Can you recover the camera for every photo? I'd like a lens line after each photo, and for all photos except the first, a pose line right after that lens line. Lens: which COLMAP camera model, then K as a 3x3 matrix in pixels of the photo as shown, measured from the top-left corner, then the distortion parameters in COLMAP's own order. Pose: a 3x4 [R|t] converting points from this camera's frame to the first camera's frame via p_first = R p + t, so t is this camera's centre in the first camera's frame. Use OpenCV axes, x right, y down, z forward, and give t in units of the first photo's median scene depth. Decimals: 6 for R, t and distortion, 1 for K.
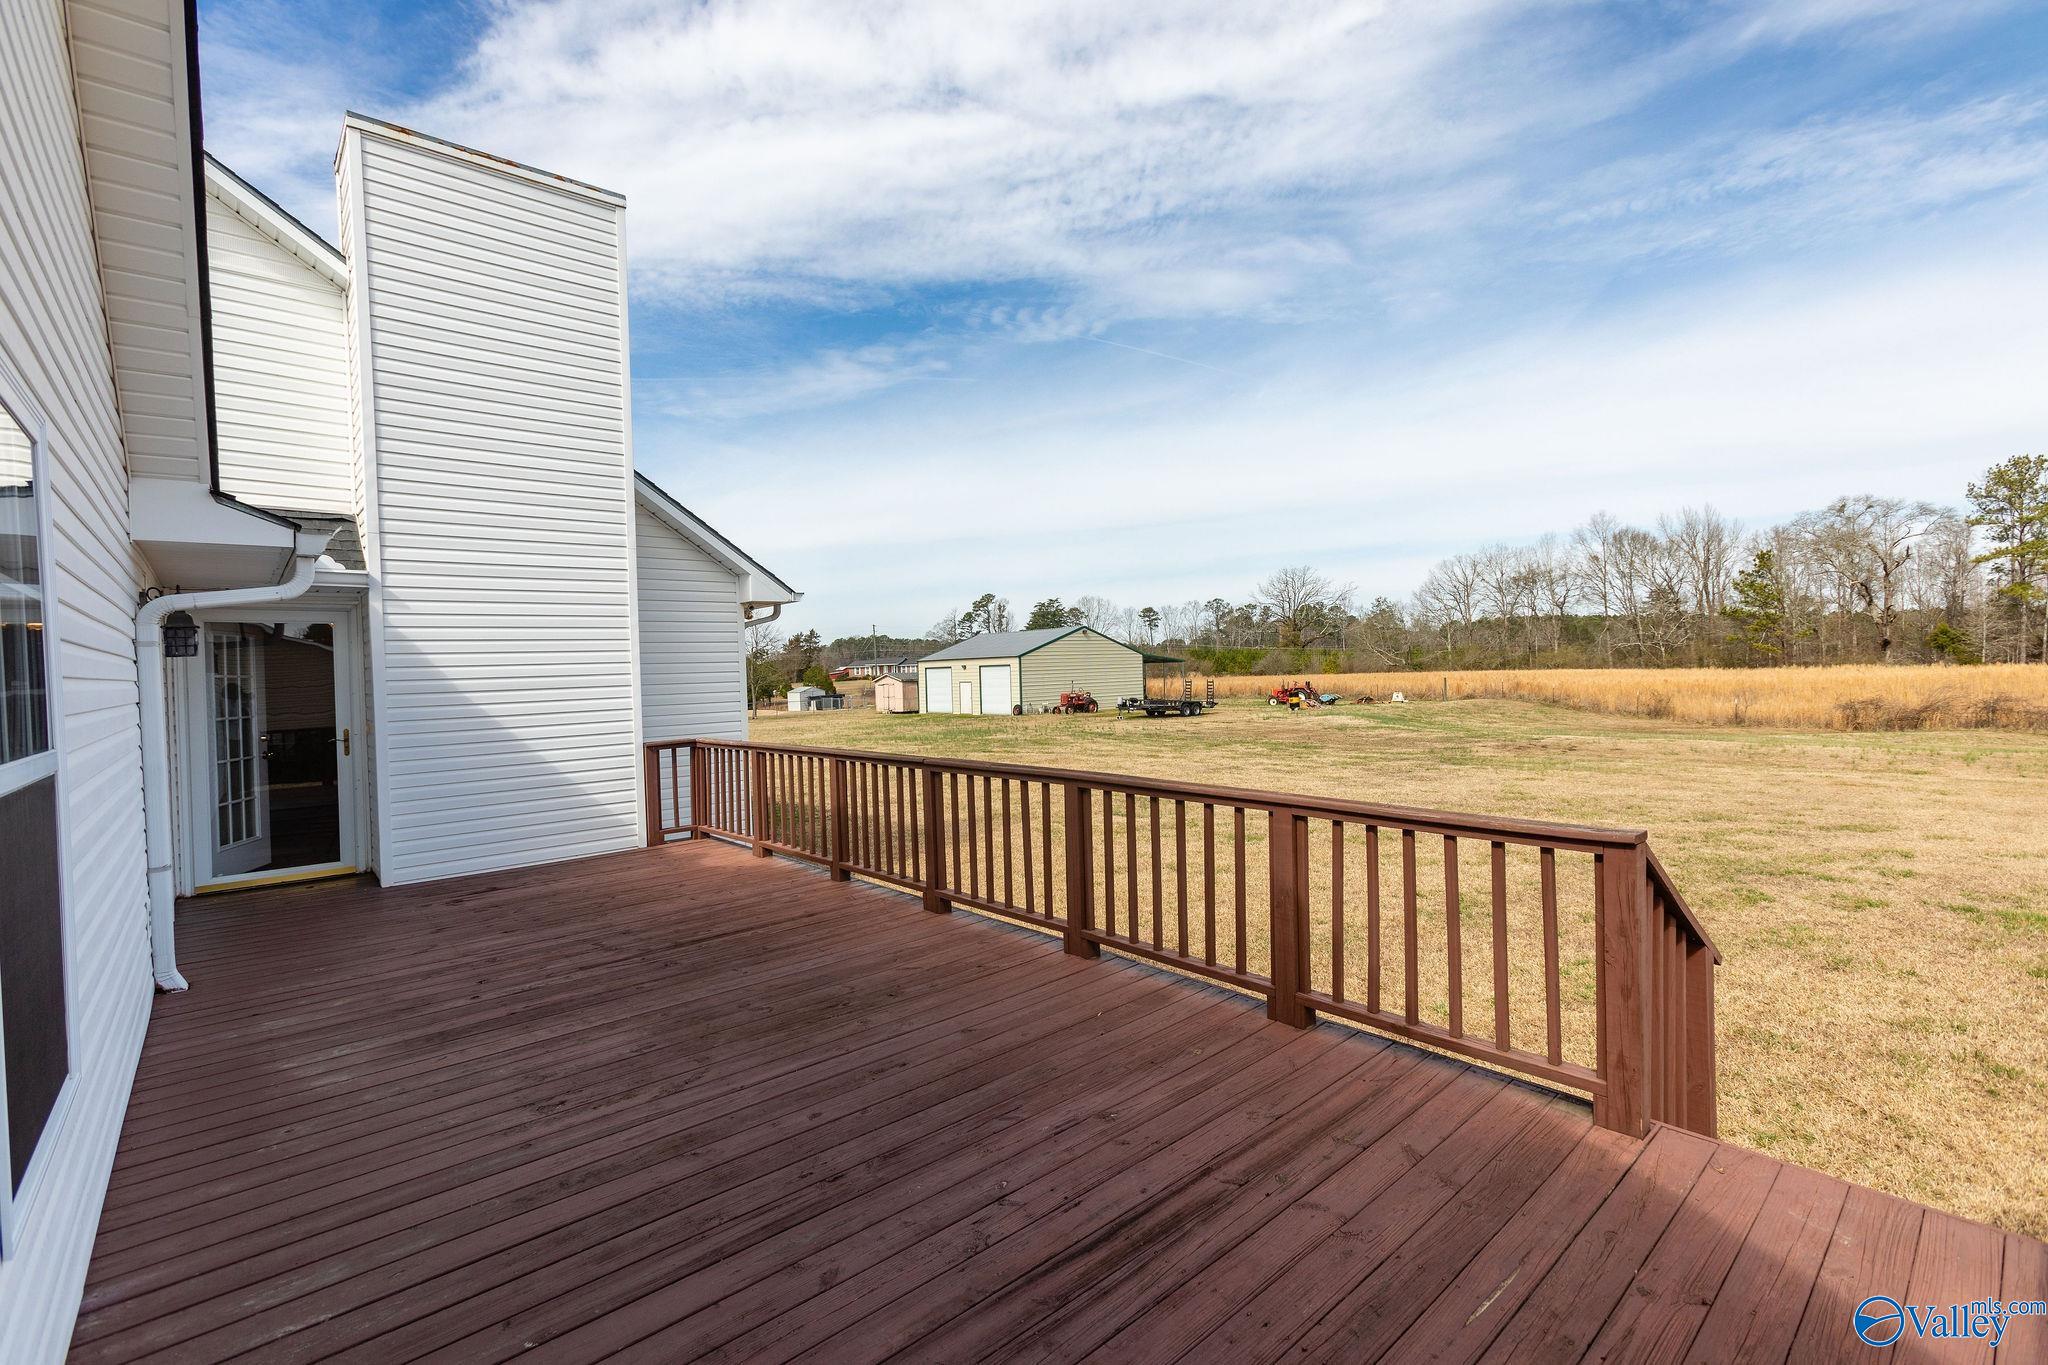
lens RADIAL K [[911.6, 0, 1017.7], [0, 911.6, 678.4], [0, 0, 1]] dist [-0.020402, 0.014261]
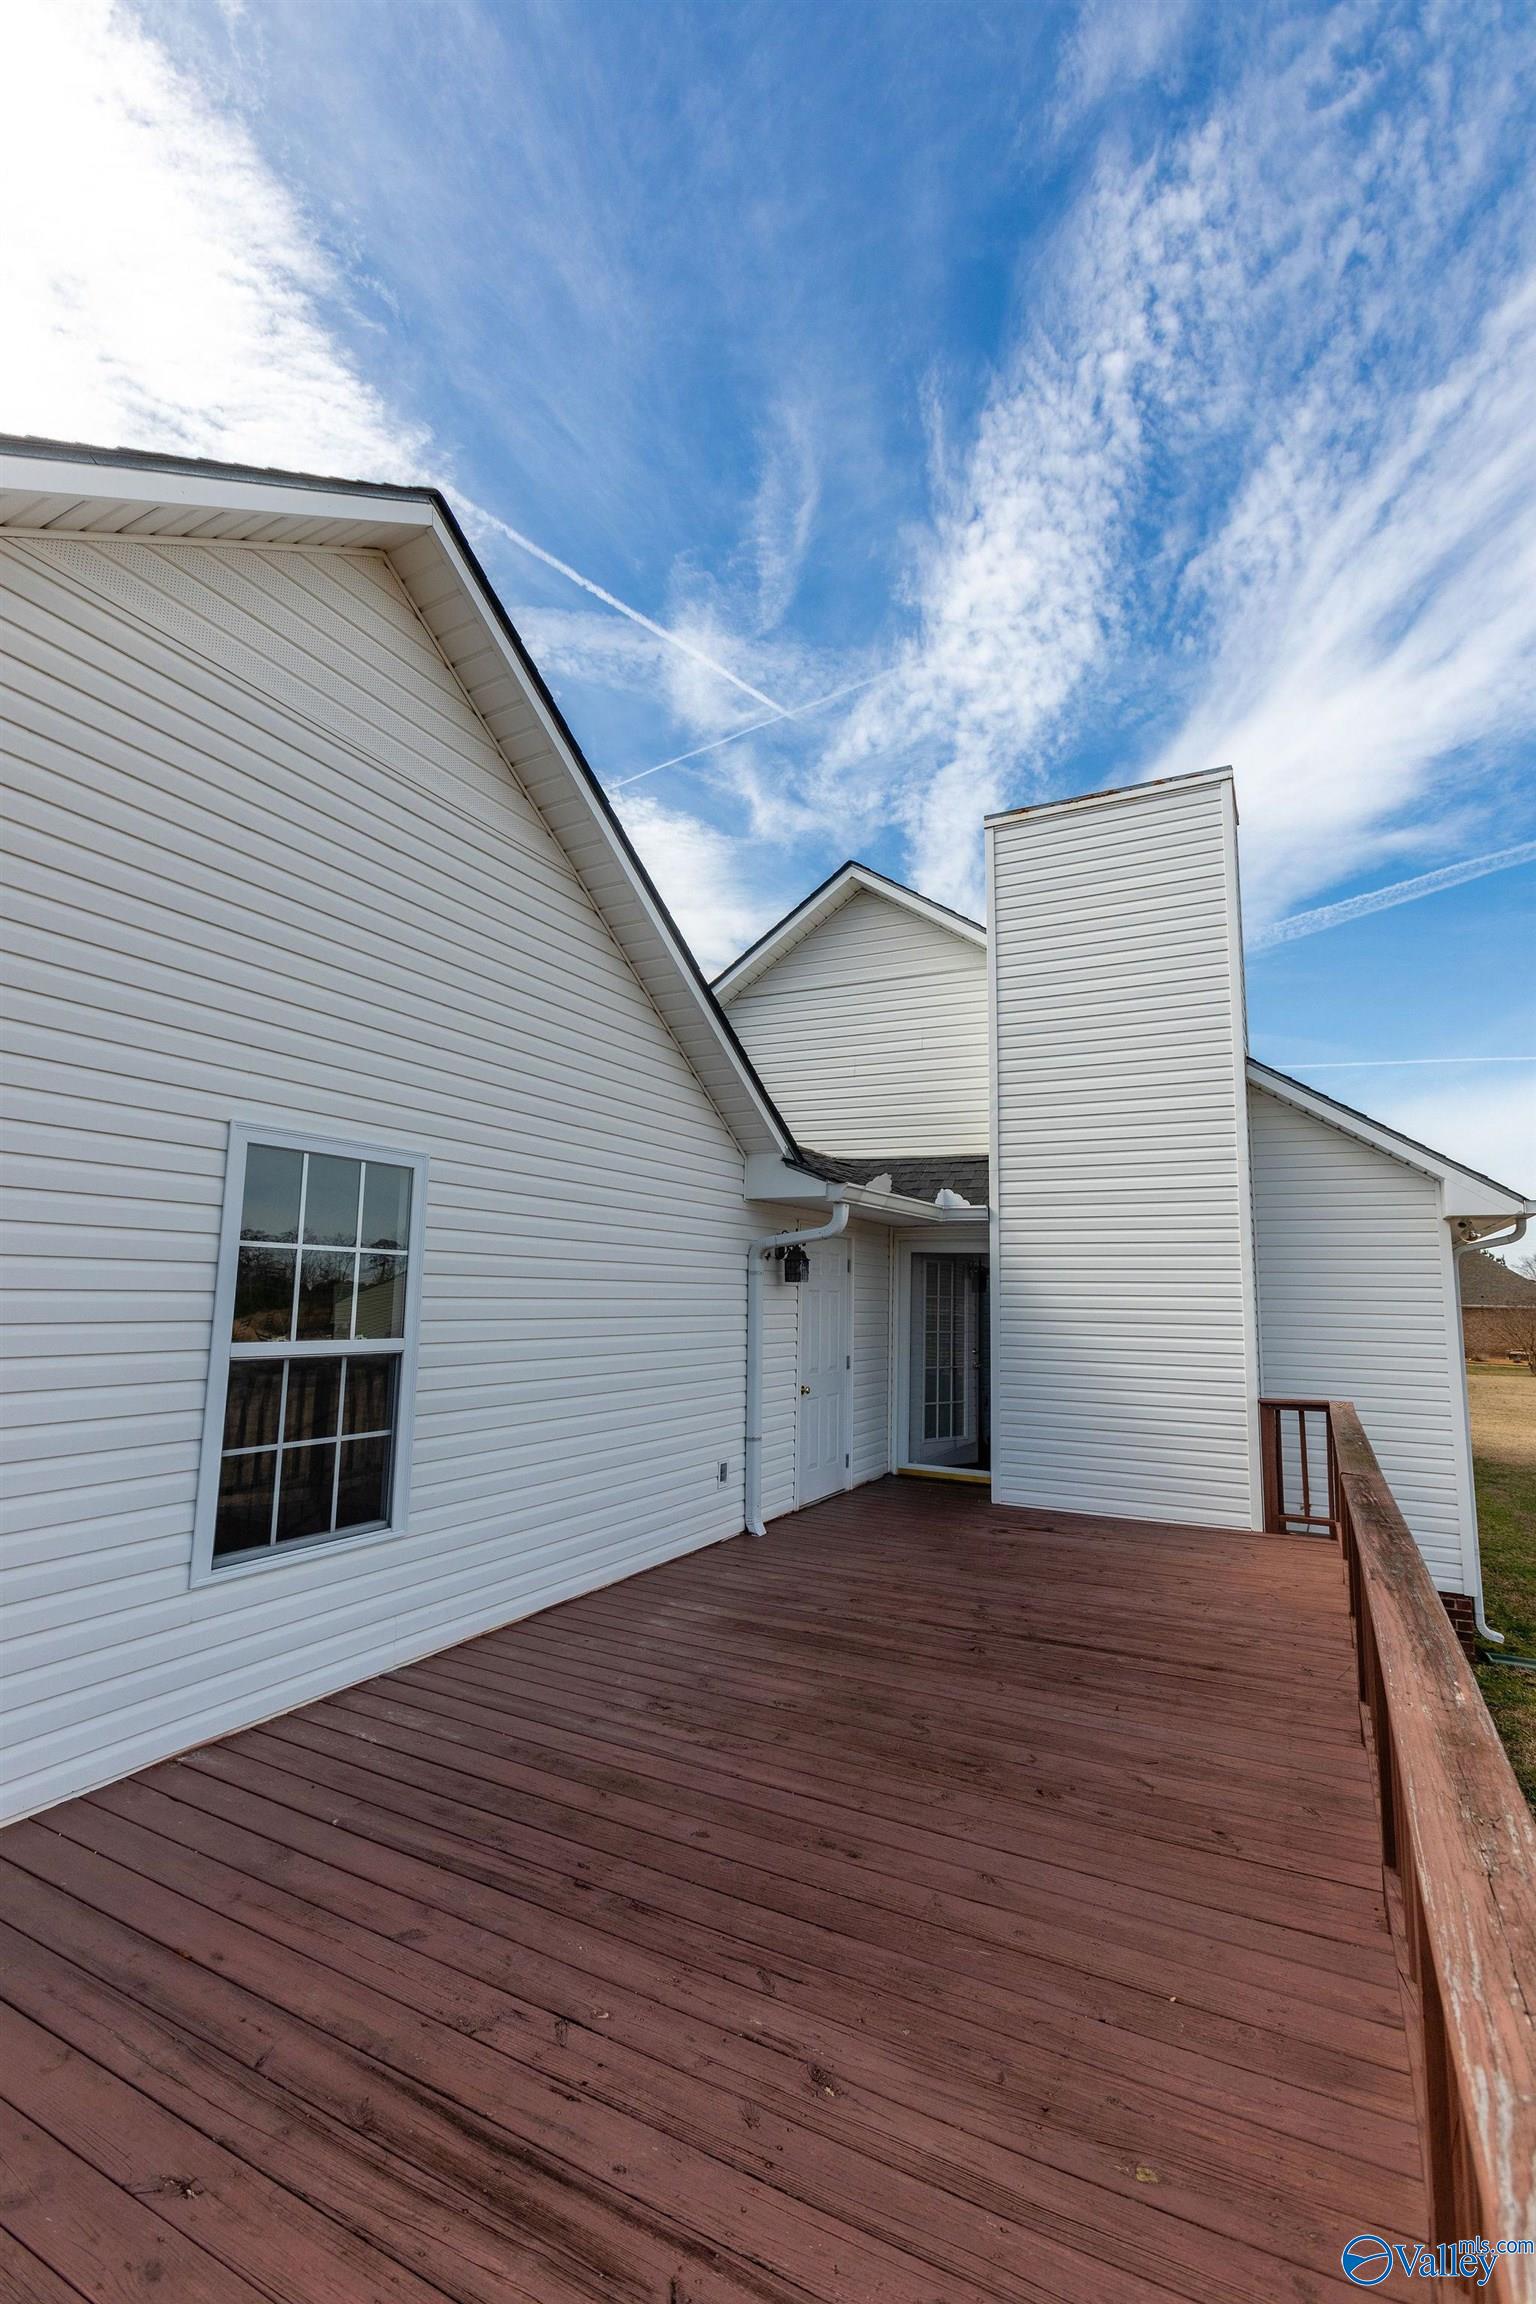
lens RADIAL K [[1025.6, 0, 768.0], [0, 1025.6, 1152.0], [0, 0, 1]] dist [-0.020402, 0.014261]
pose [[0.352961, -0.092179, -0.931086, 0.045811], [-0.044041, 0.992395, -0.114944, -0.003470], [0.934601, 0.081576, 0.346217, 0.039692]]
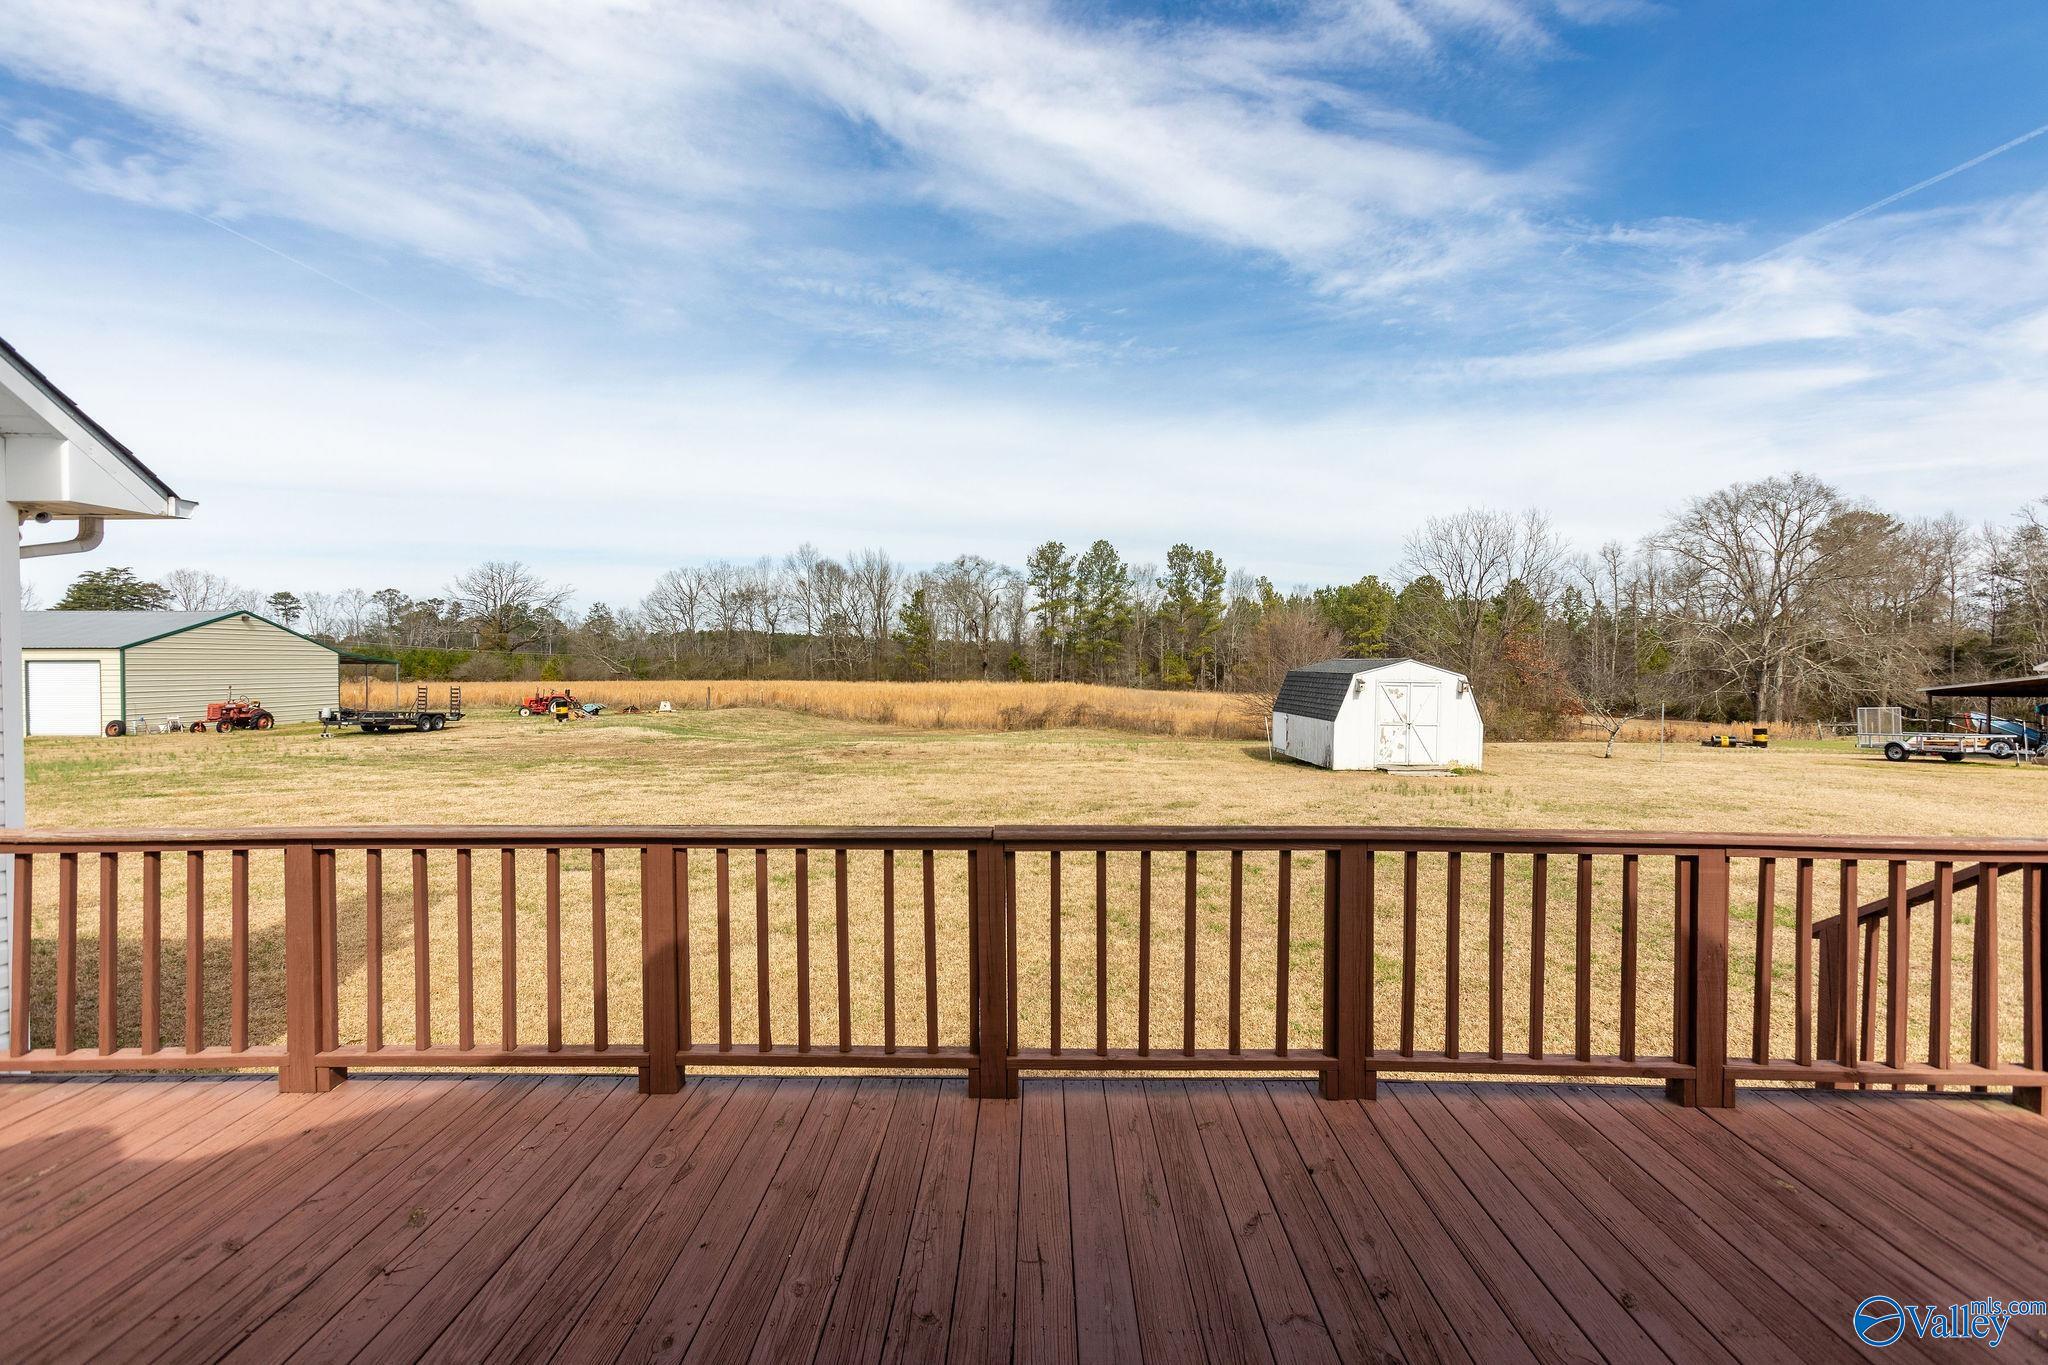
lens RADIAL K [[913.9, 0, 1023.7], [0, 913.9, 652.7], [0, 0, 1]] dist [0.001224, 0.004510]
pose [[0.670635, 0.039074, 0.740758, -0.054972], [-0.011300, 0.999034, -0.042467, 0.000463], [-0.741702, 0.020110, 0.670428, 0.064335]]
